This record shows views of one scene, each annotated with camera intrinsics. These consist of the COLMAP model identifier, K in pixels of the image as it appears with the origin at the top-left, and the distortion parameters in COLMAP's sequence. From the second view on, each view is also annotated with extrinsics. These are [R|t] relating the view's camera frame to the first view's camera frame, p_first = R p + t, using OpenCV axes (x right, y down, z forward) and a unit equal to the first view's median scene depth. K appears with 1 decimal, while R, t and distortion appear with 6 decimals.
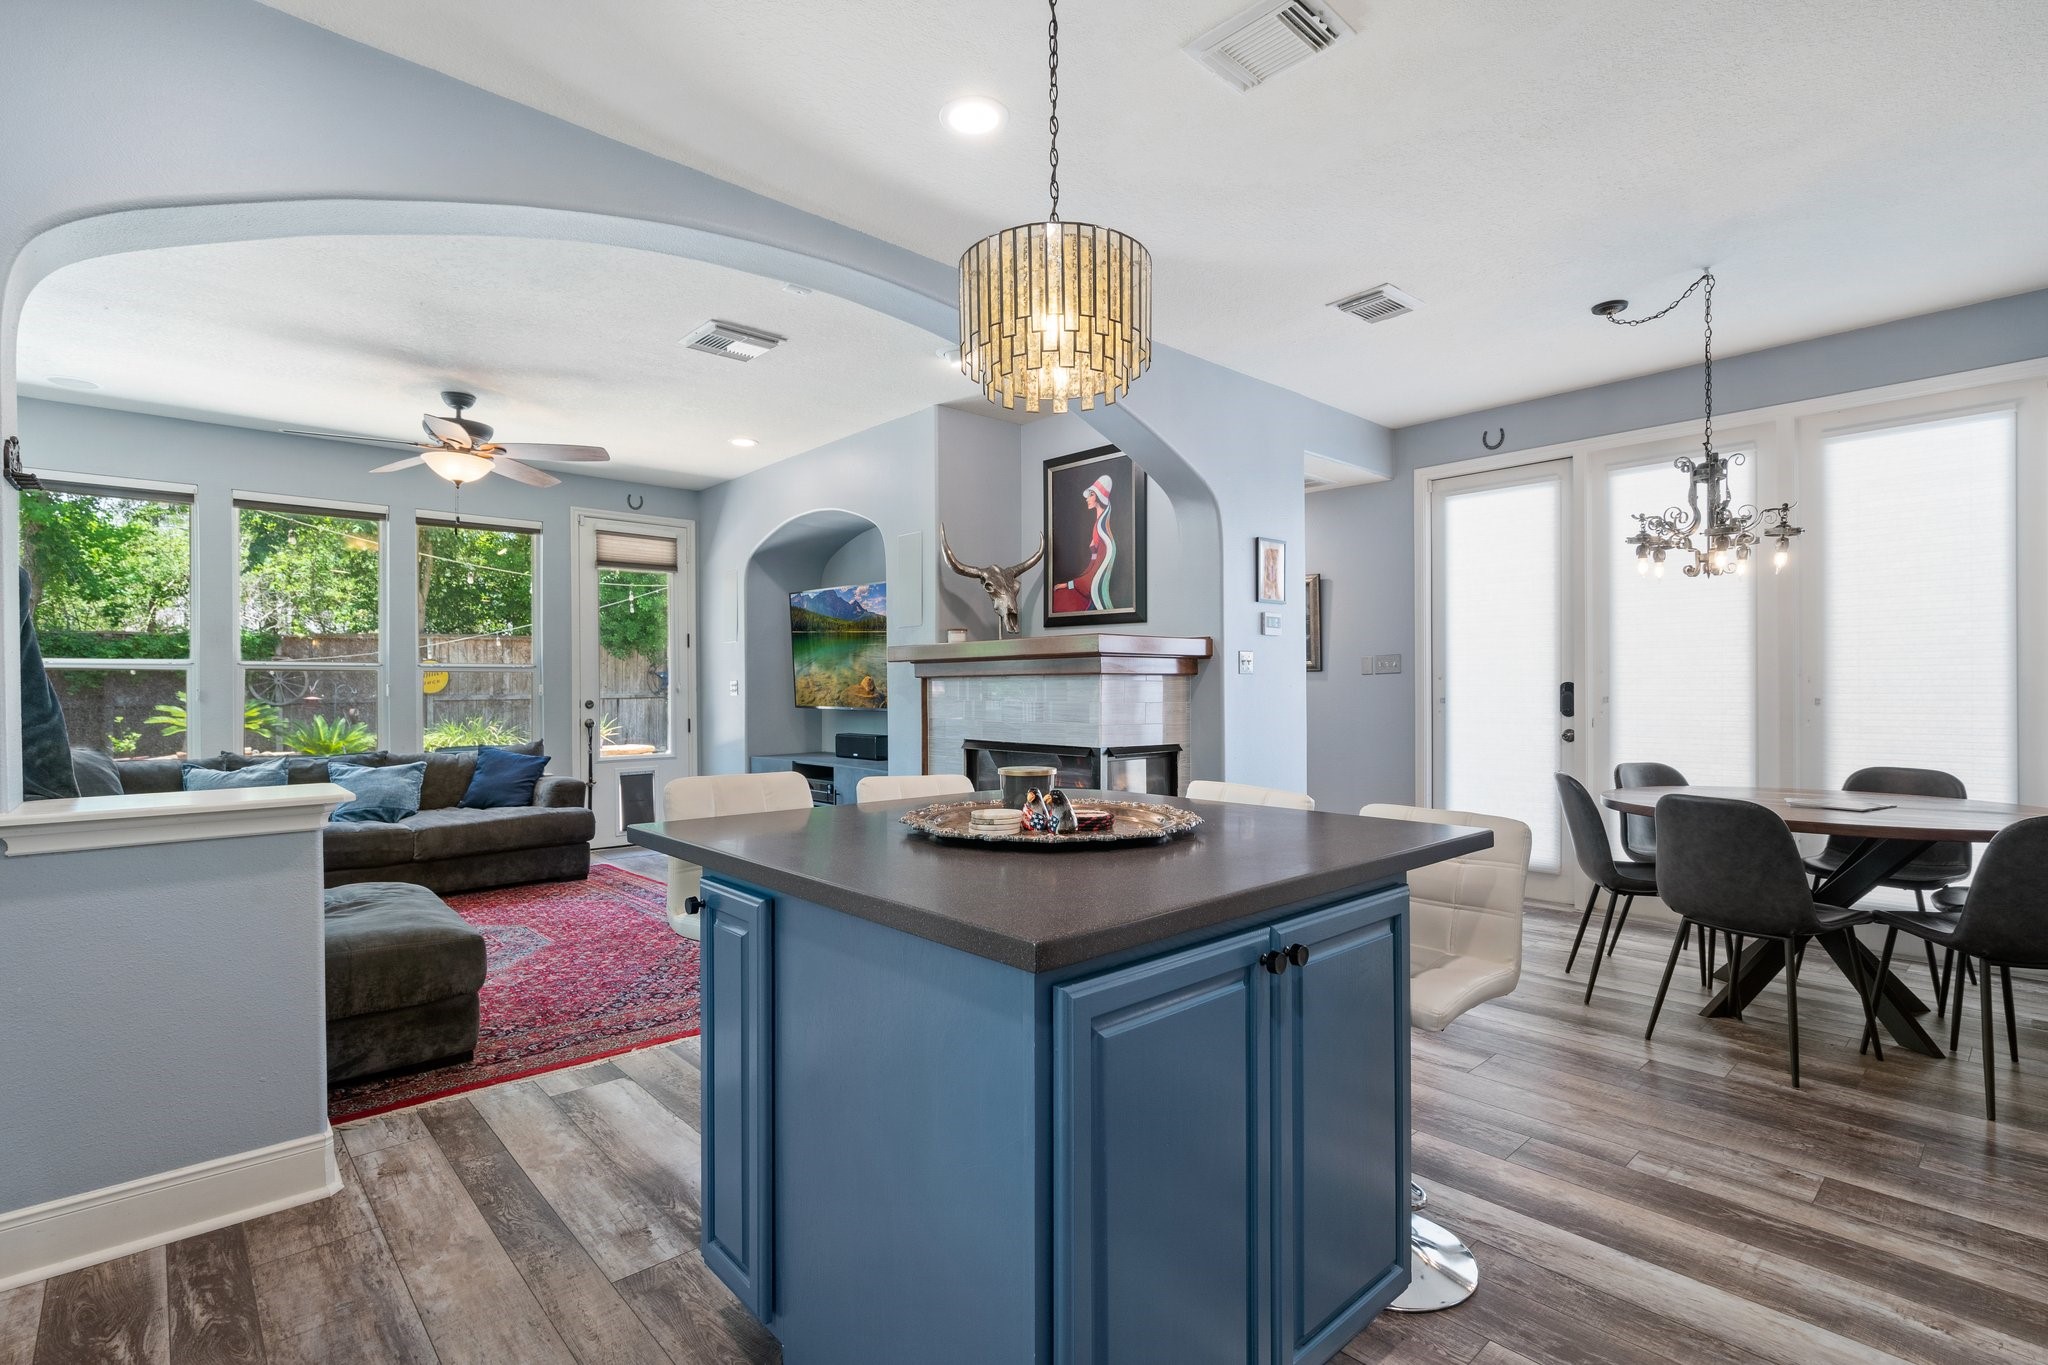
lens RADIAL K [[958.7, 0, 1021.6], [0, 958.7, 697.3], [0, 0, 1]] dist [0.002232, 0.000453]
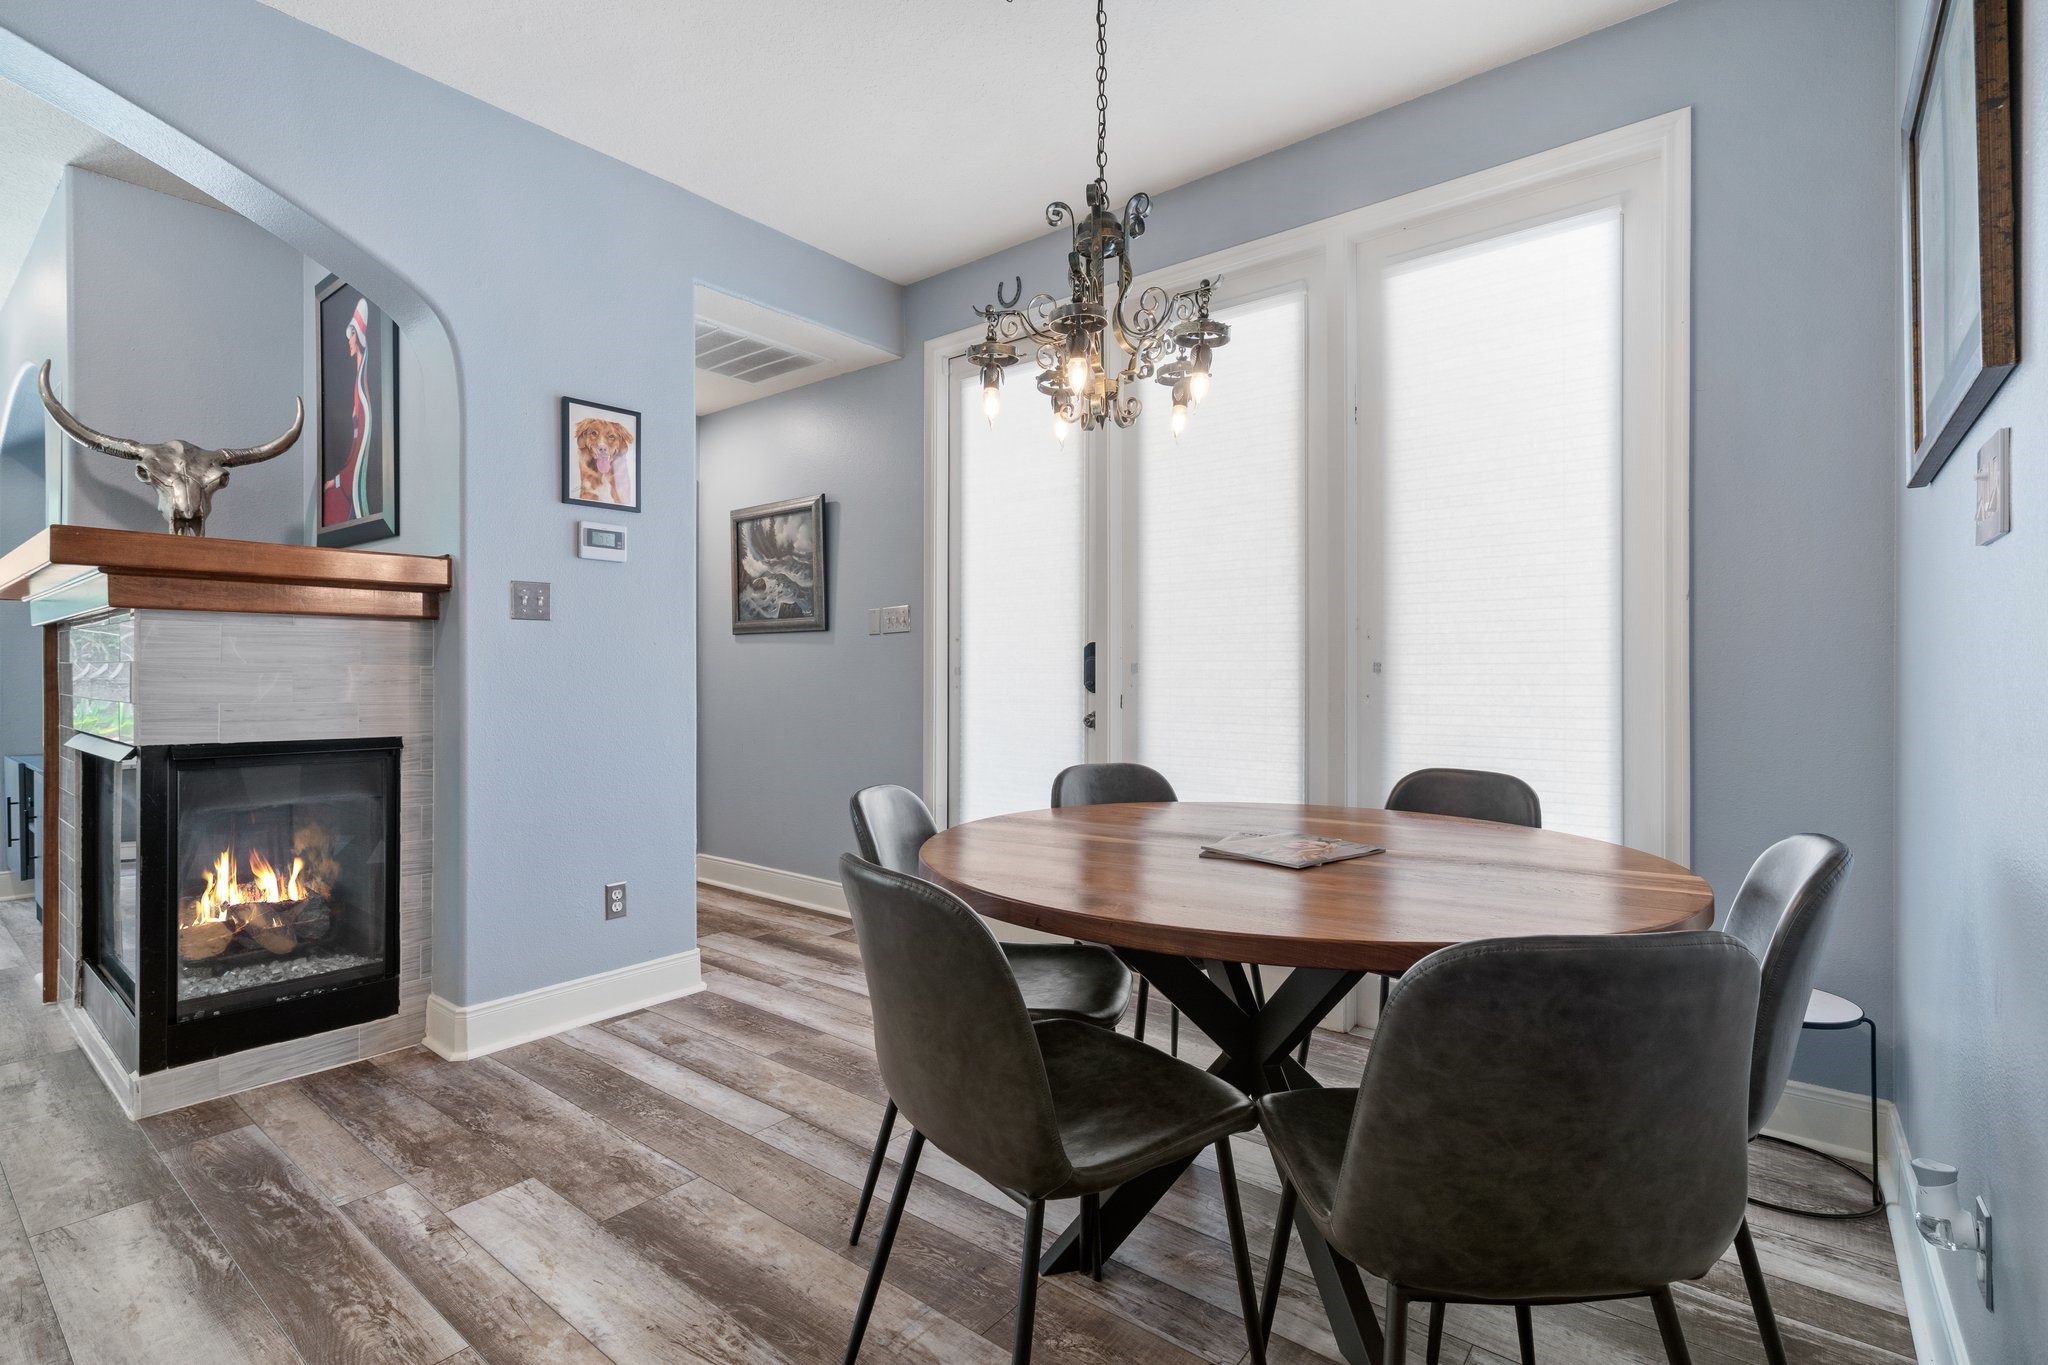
lens RADIAL K [[953.8, 0, 1024.0], [0, 953.8, 682.5], [0, 0, 1]] dist [-0.011369, 0.000147]
pose [[0.987404, 0.003877, 0.158169, 0.503572], [-0.003595, 0.999991, -0.002064, 0.017321], [-0.158176, 0.001470, 0.987410, 0.409031]]
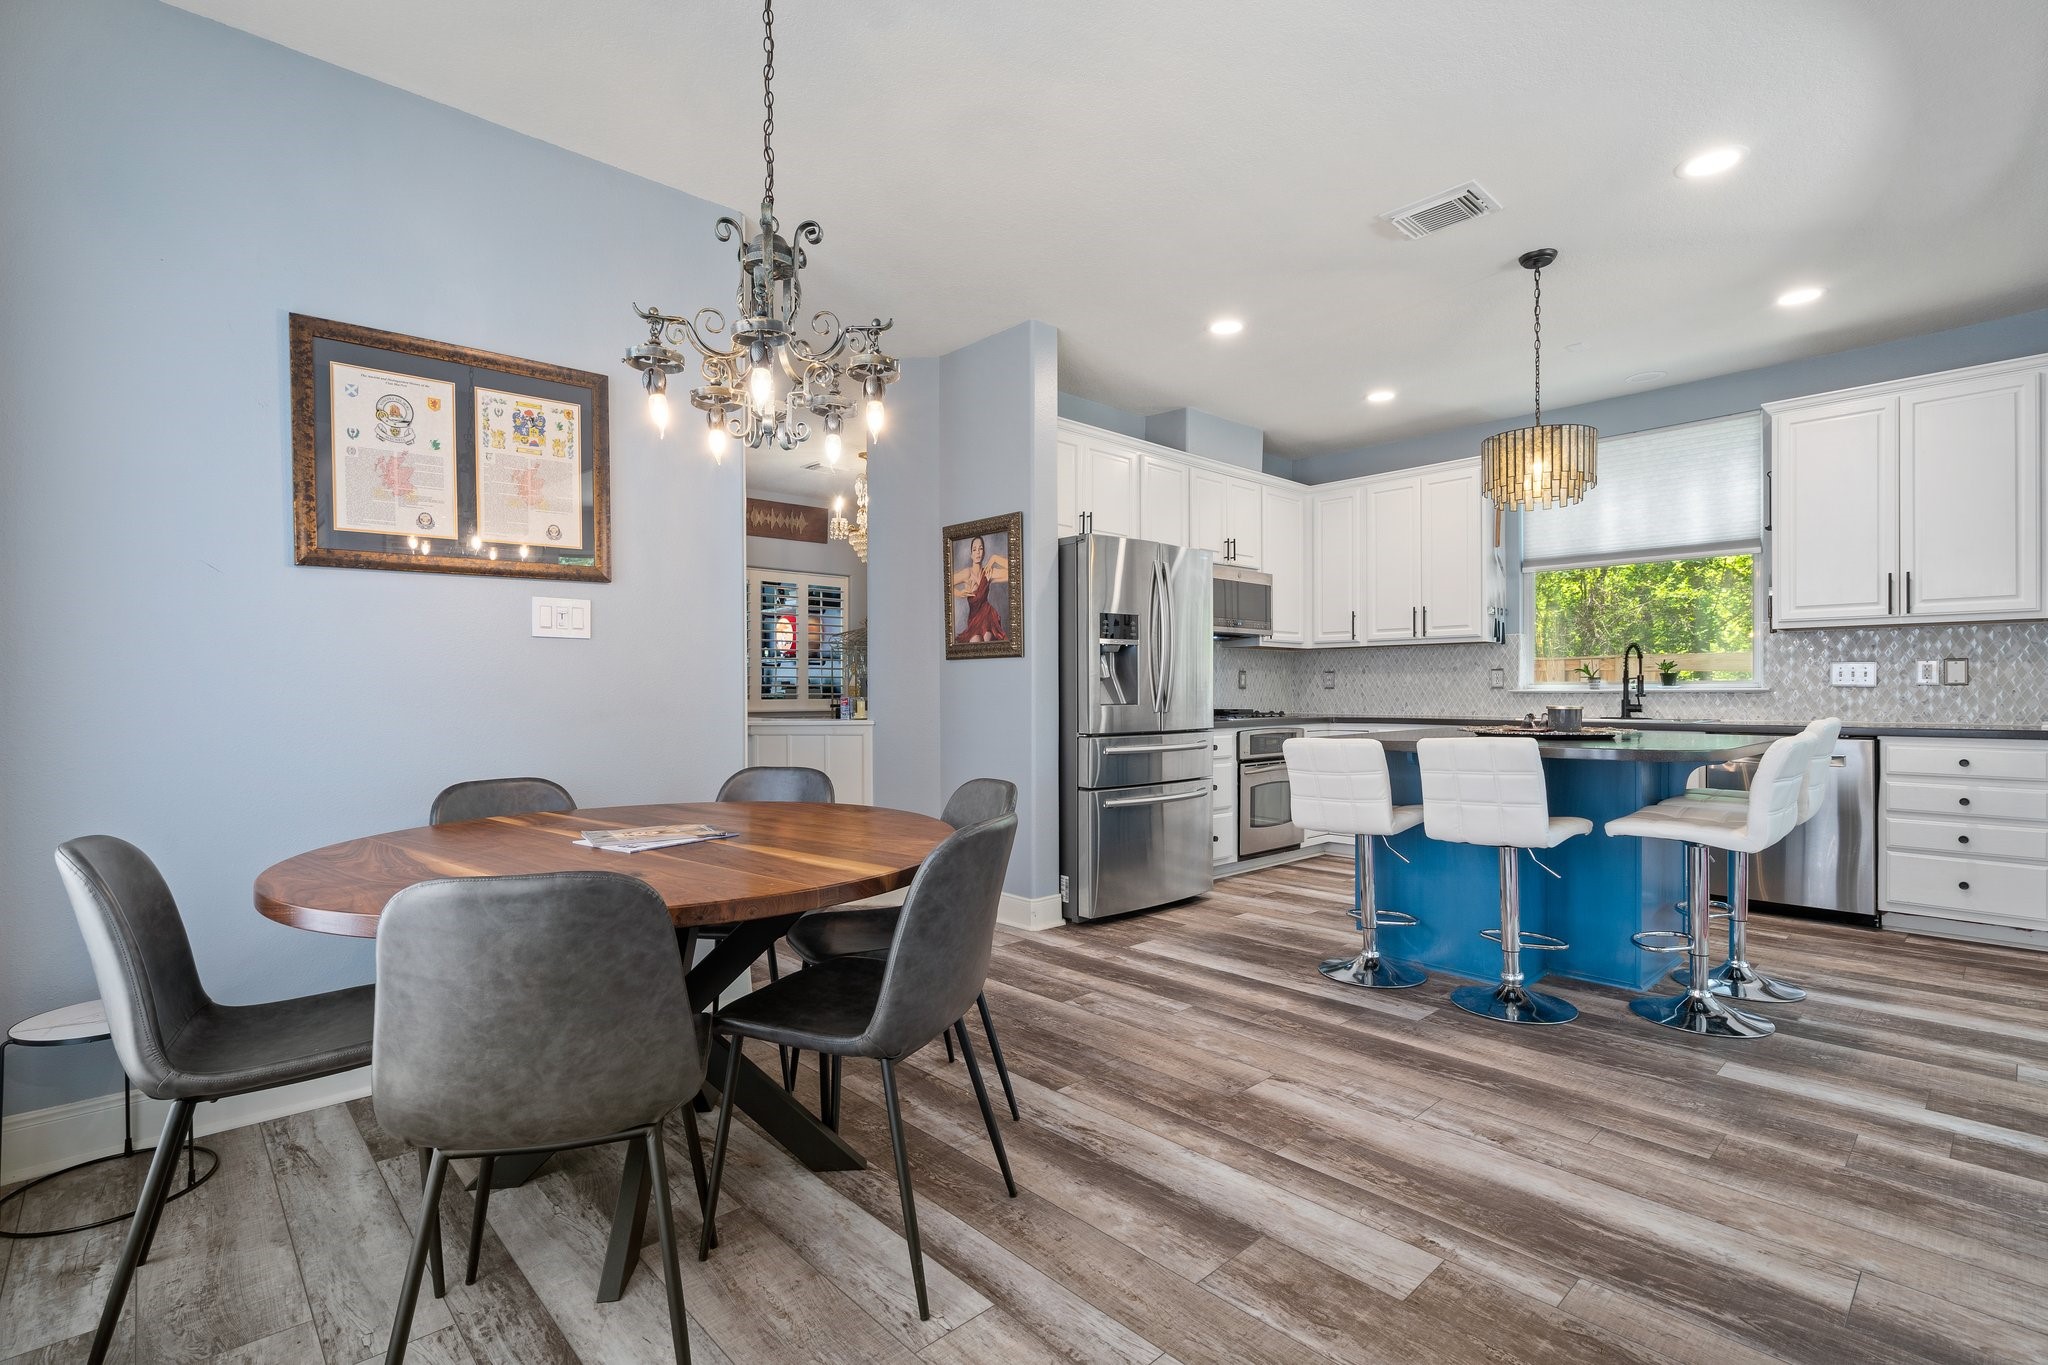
lens RADIAL K [[958.7, 0, 1021.6], [0, 958.7, 697.3], [0, 0, 1]] dist [0.002232, 0.000453]
pose [[-0.999908, 0.008135, -0.010868, 0.495618], [0.007931, 0.999794, 0.018700, 0.008080], [0.011018, 0.018612, -0.999766, 1.324058]]
